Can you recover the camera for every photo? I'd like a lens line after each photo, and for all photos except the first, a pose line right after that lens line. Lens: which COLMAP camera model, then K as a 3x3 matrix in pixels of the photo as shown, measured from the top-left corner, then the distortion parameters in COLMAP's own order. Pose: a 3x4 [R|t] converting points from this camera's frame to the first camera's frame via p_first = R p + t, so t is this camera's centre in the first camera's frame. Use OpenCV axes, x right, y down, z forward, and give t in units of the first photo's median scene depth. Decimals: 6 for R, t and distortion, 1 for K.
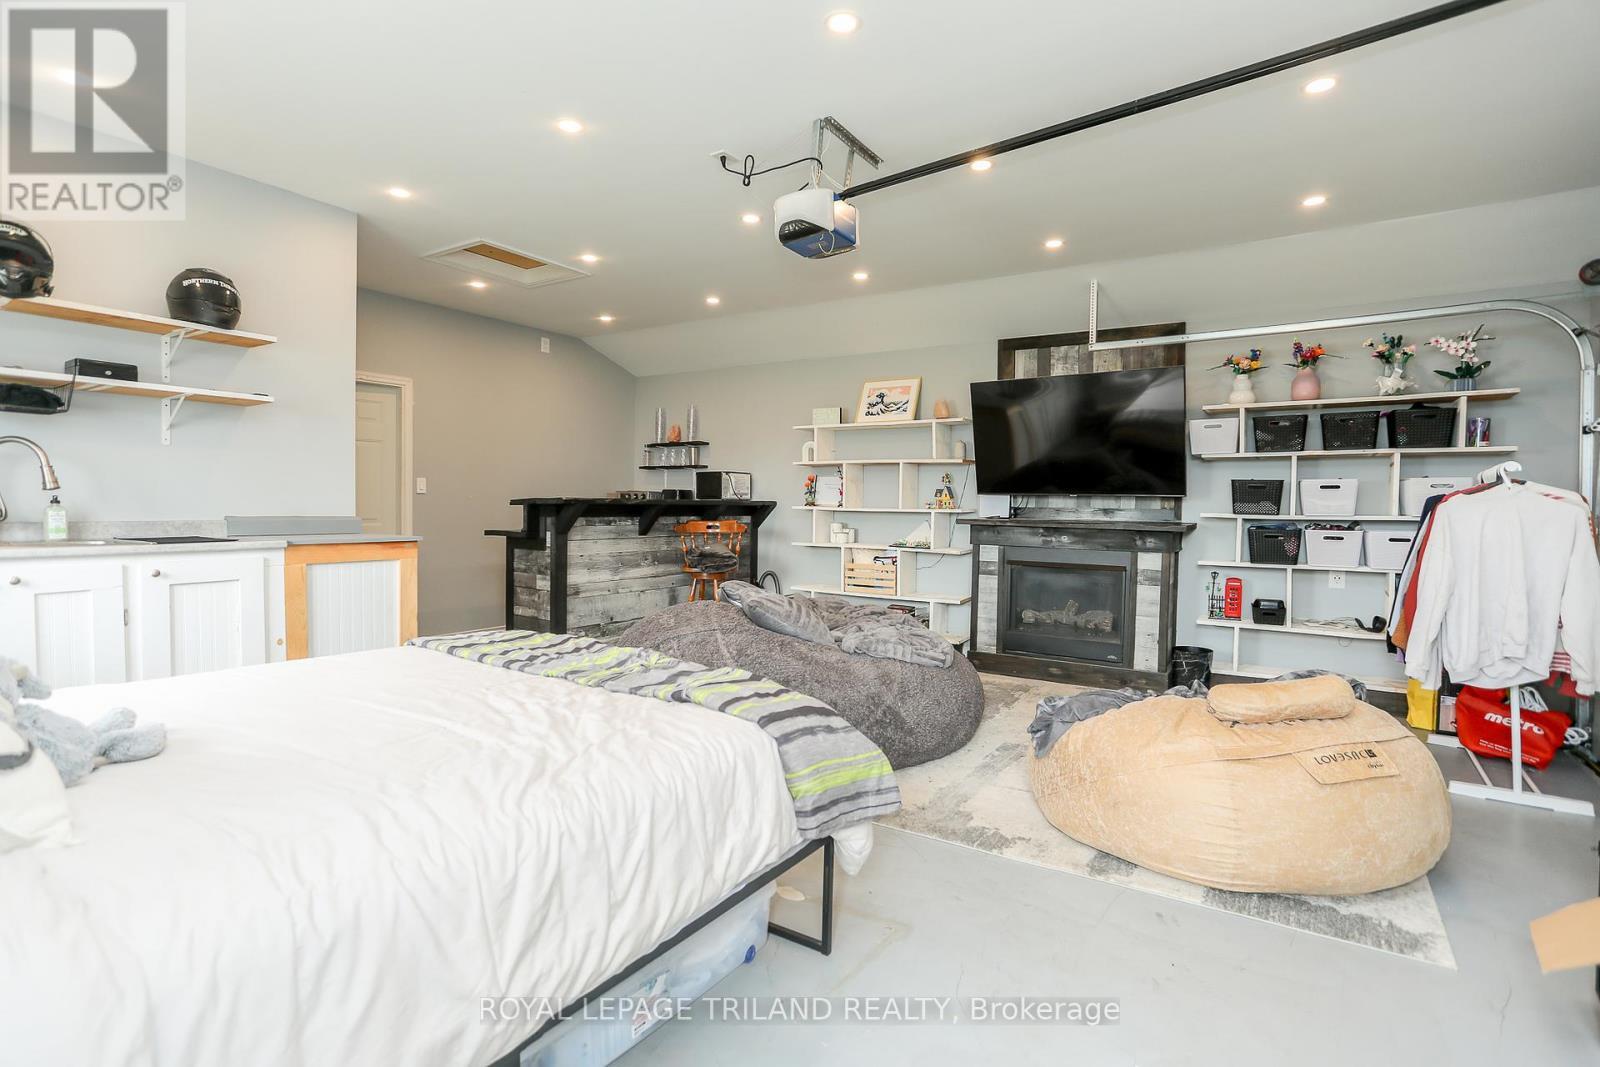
lens RADIAL K [[774.0, 0, 792.9], [0, 774.0, 535.9], [0, 0, 1]] dist [-0.055297, 0.031310]
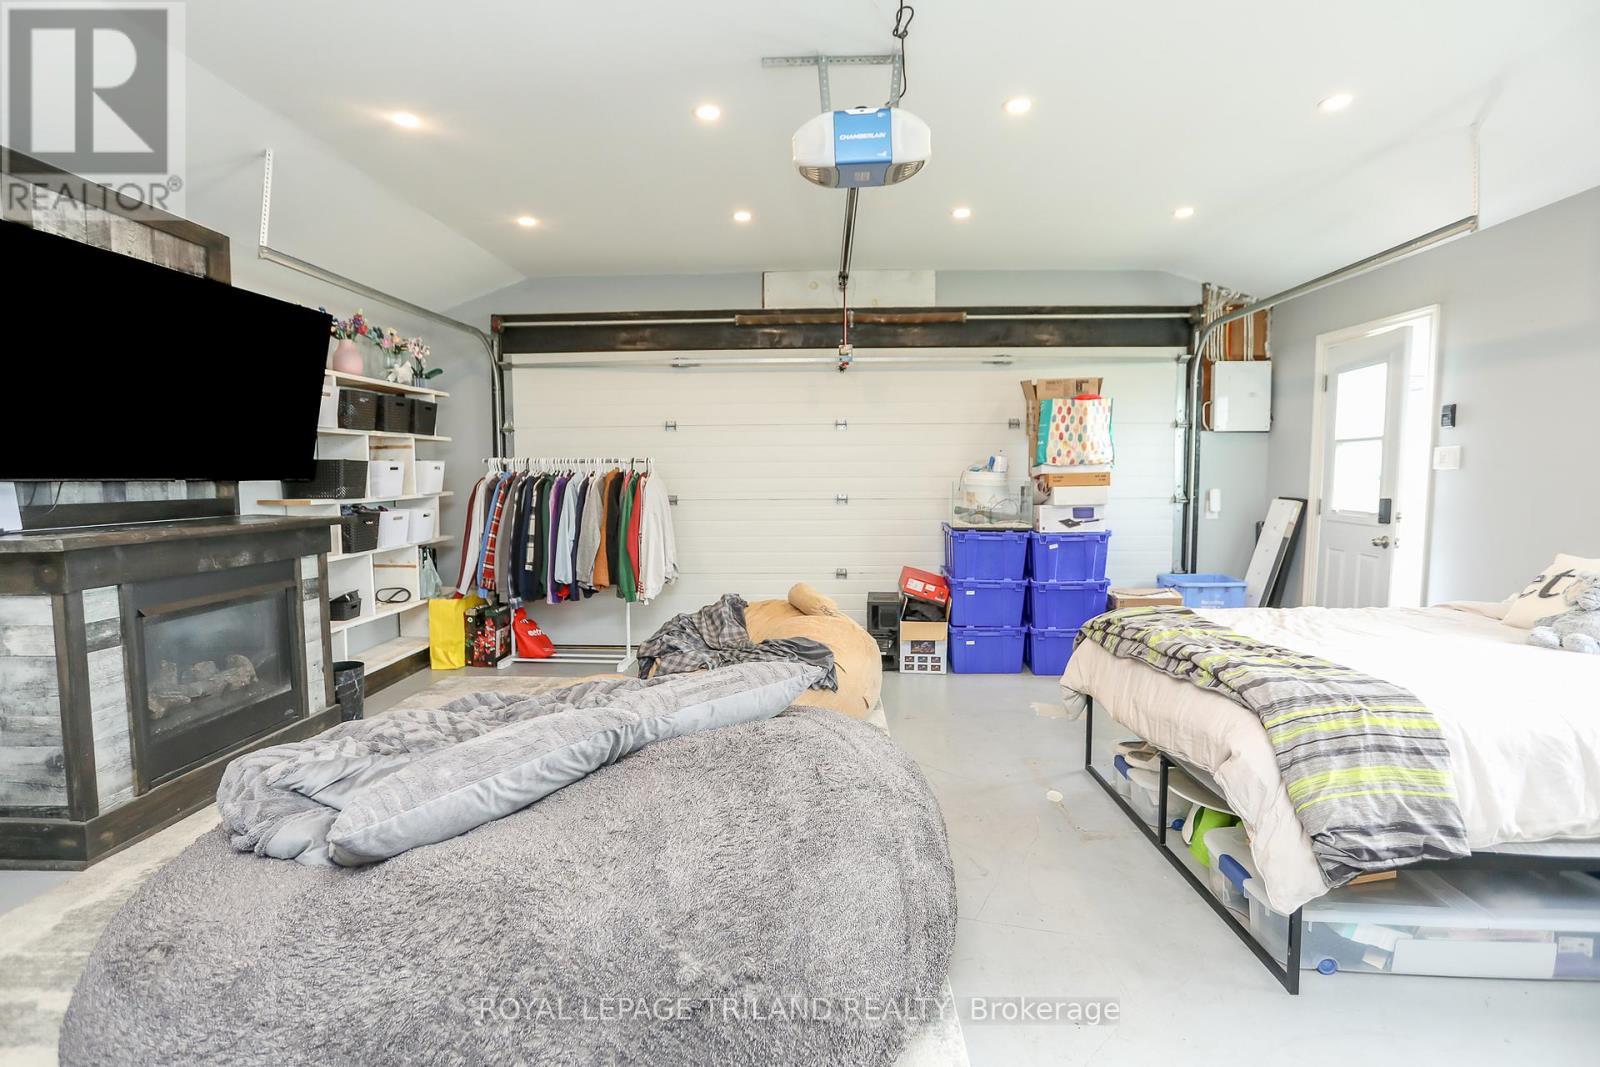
lens RADIAL K [[774.0, 0, 792.9], [0, 774.0, 535.9], [0, 0, 1]] dist [-0.055297, 0.031310]
pose [[-0.515557, -0.079500, 0.853159, -0.343537], [0.030227, 0.993379, 0.110832, -0.055331], [-0.856322, 0.082928, -0.509741, 0.820526]]
